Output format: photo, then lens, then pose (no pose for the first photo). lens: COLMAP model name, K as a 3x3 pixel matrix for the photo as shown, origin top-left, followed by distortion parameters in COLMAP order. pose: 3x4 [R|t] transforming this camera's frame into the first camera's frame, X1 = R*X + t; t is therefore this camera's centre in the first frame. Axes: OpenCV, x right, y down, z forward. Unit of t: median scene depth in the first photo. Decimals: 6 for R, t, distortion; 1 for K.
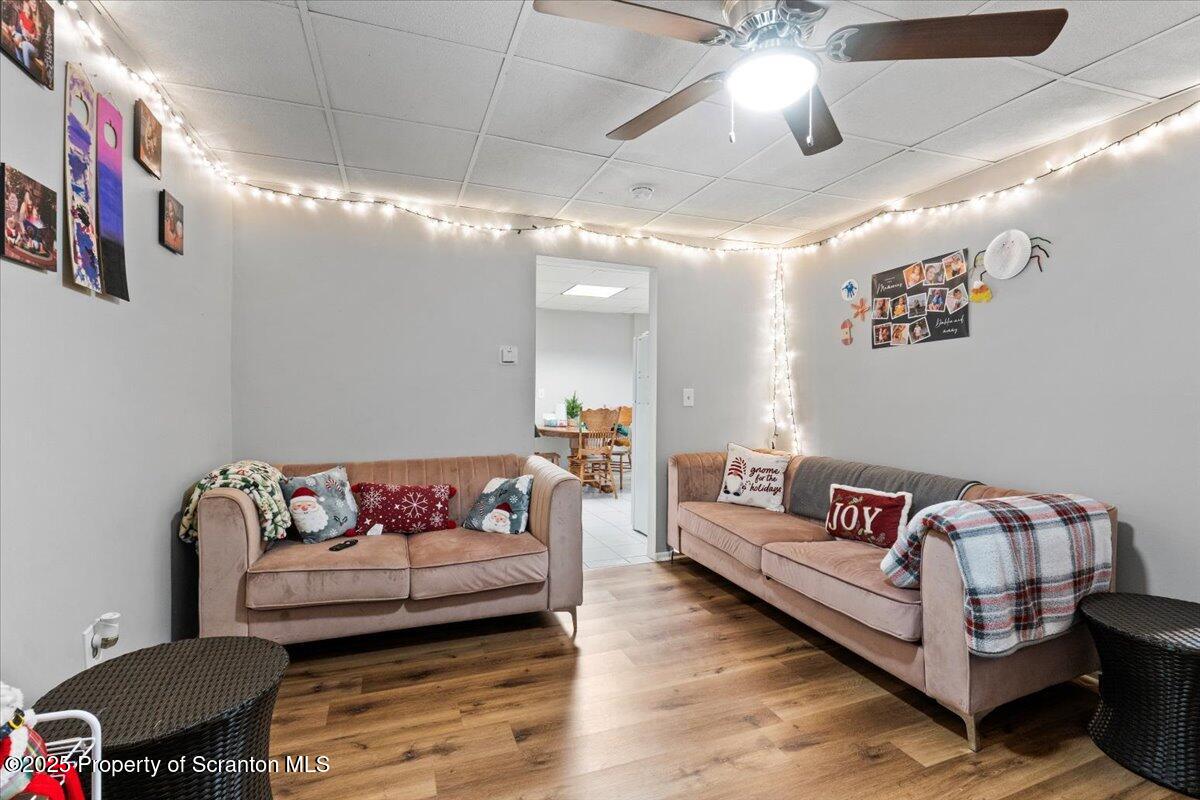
lens RADIAL K [[552.6, 0, 601.7], [0, 552.6, 395.9], [0, 0, 1]] dist [-0.001797, 0.000028]
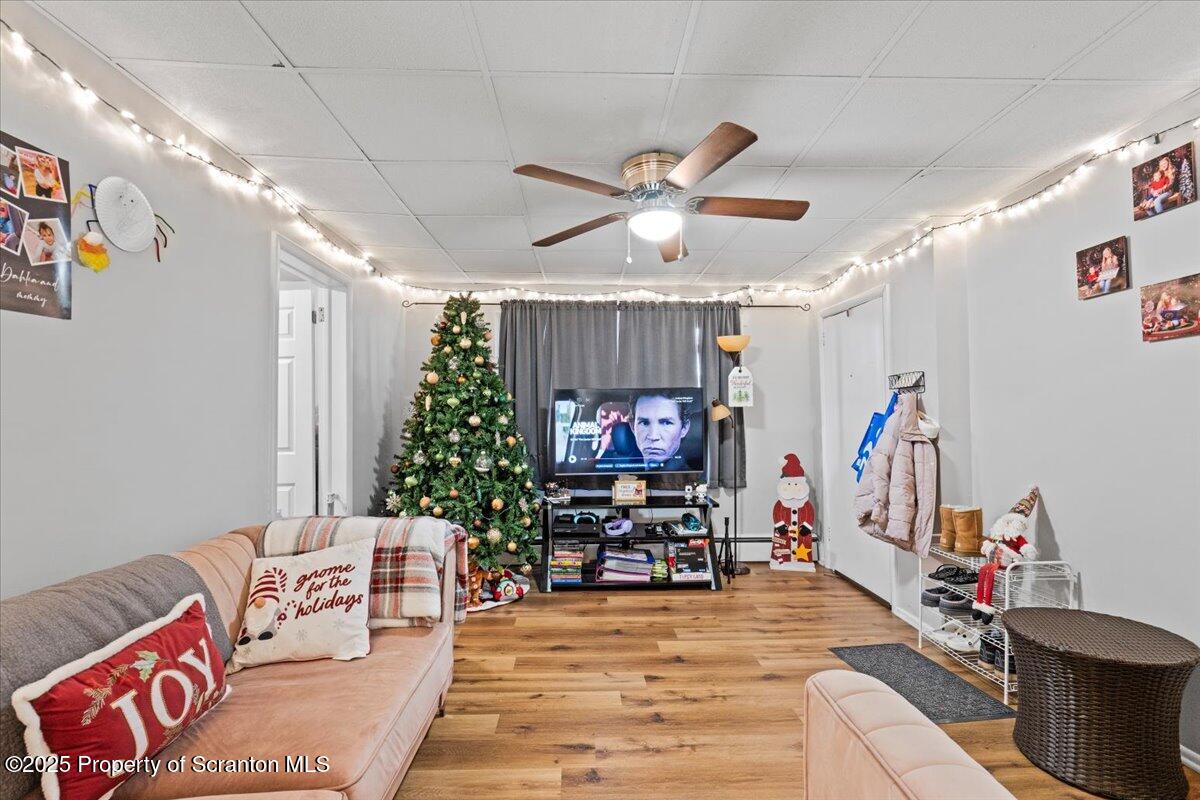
lens RADIAL K [[552.6, 0, 600.5], [0, 552.6, 406.8], [0, 0, 1]] dist [-0.001797, 0.000028]
pose [[-0.946208, 0.008524, 0.323446, -0.028353], [0.004976, 0.999918, -0.011797, -0.009588], [-0.323520, -0.009553, -0.946173, 1.340348]]
